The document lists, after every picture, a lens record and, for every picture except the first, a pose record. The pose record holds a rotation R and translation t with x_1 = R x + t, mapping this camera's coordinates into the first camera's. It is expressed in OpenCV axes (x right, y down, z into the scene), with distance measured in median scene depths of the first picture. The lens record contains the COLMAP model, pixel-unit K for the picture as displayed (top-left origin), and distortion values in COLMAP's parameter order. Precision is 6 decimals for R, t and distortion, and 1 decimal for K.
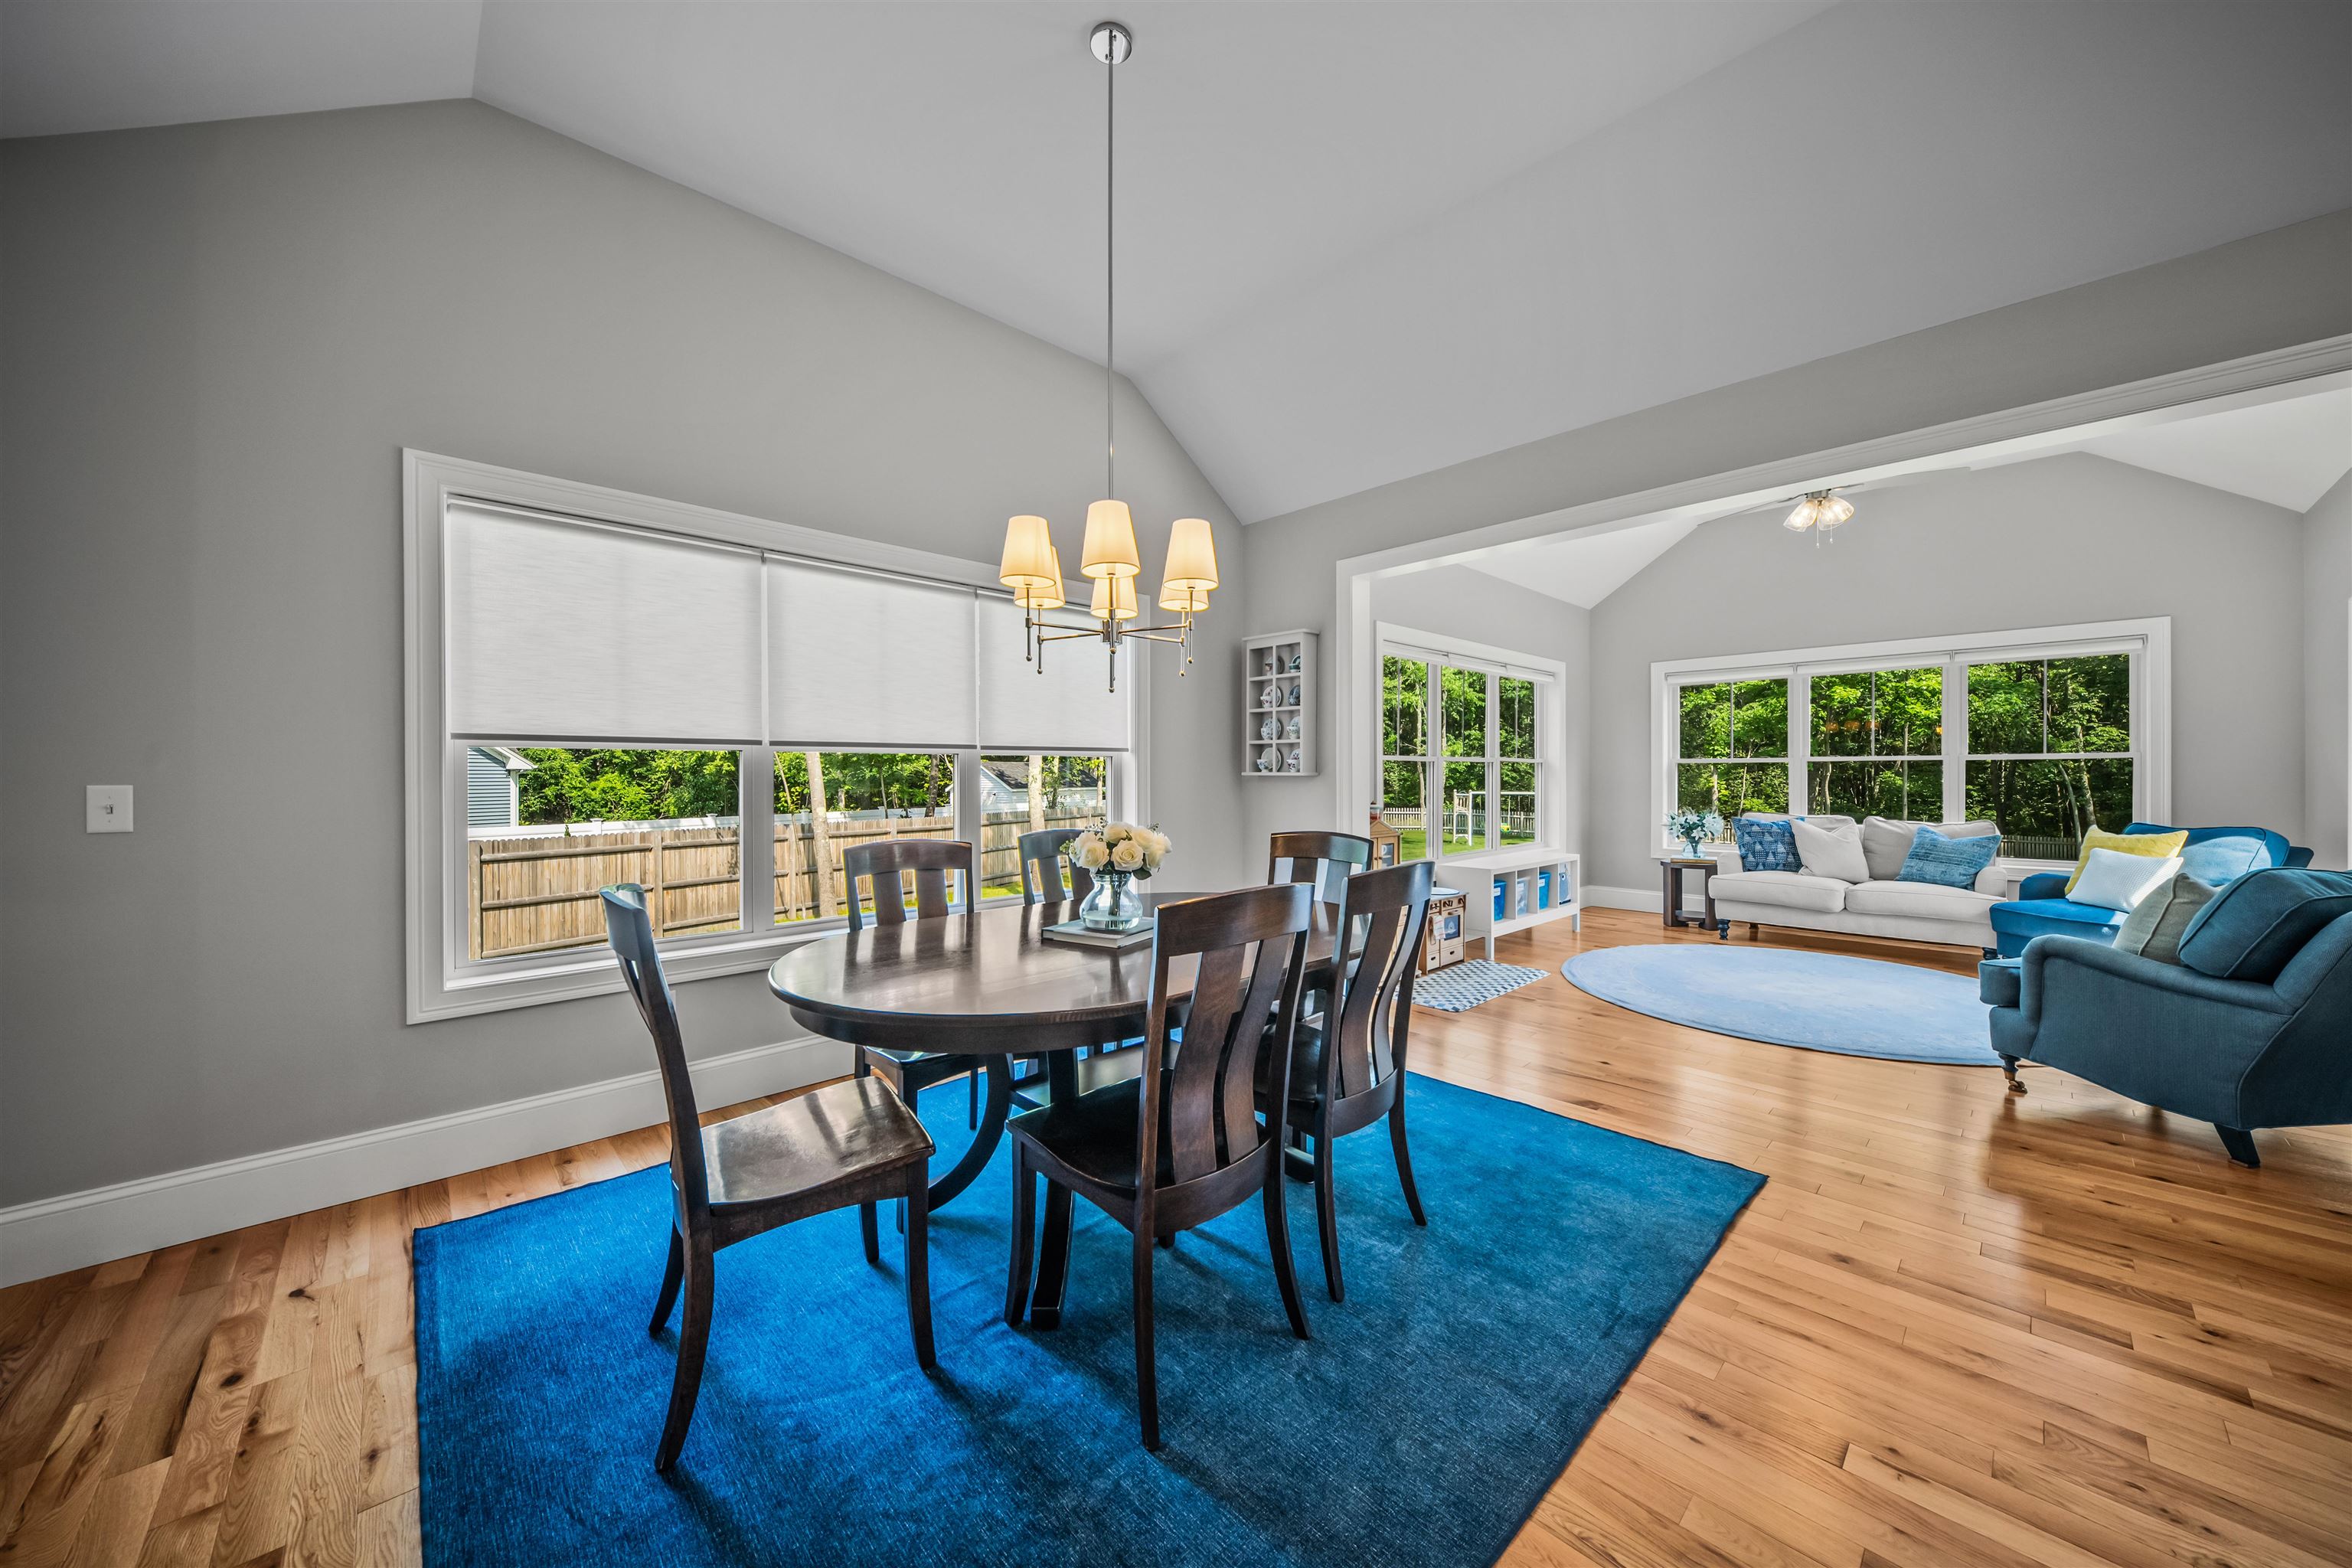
lens RADIAL K [[833.0, 0, 1173.6], [0, 833.0, 771.4], [0, 0, 1]] dist [-0.001978, -0.000636]
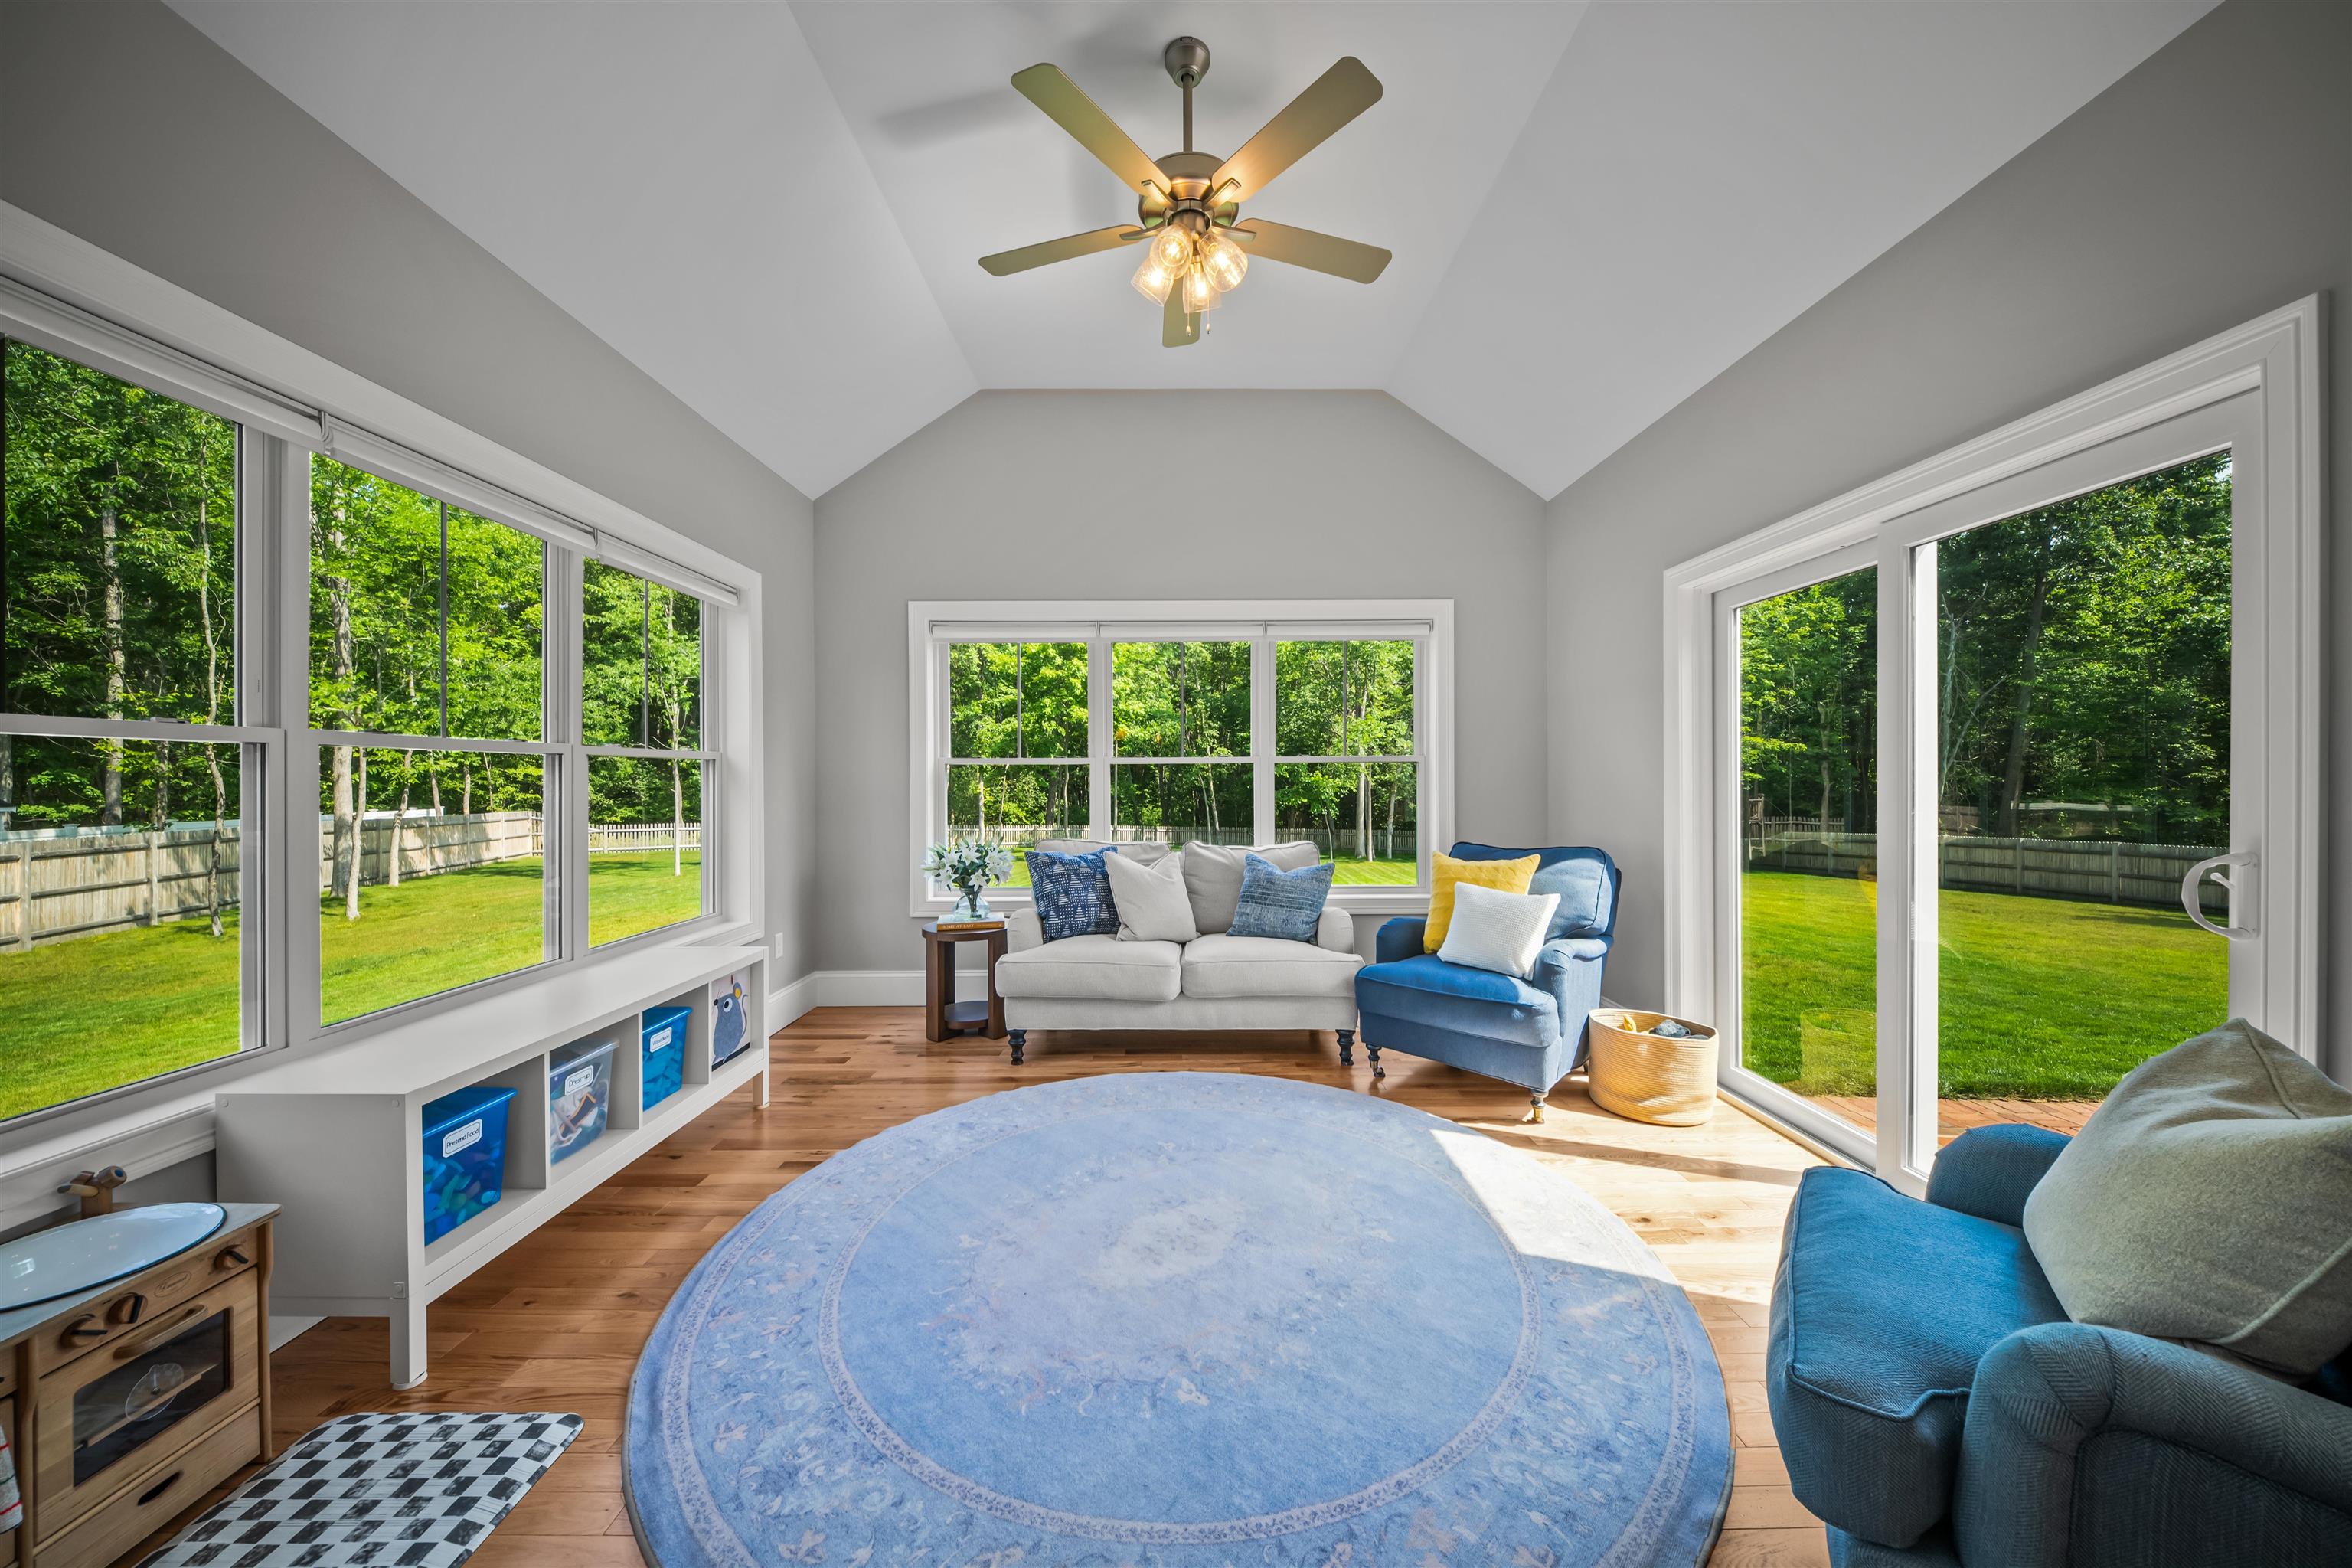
lens RADIAL K [[833.0, 0, 1179.5], [0, 833.0, 777.5], [0, 0, 1]] dist [-0.001978, -0.000636]
pose [[0.687357, 0.000357, 0.726319, 0.313855], [0.000480, 0.999999, -0.000946, 0.000936], [-0.726319, 0.000998, 0.687357, 0.514320]]
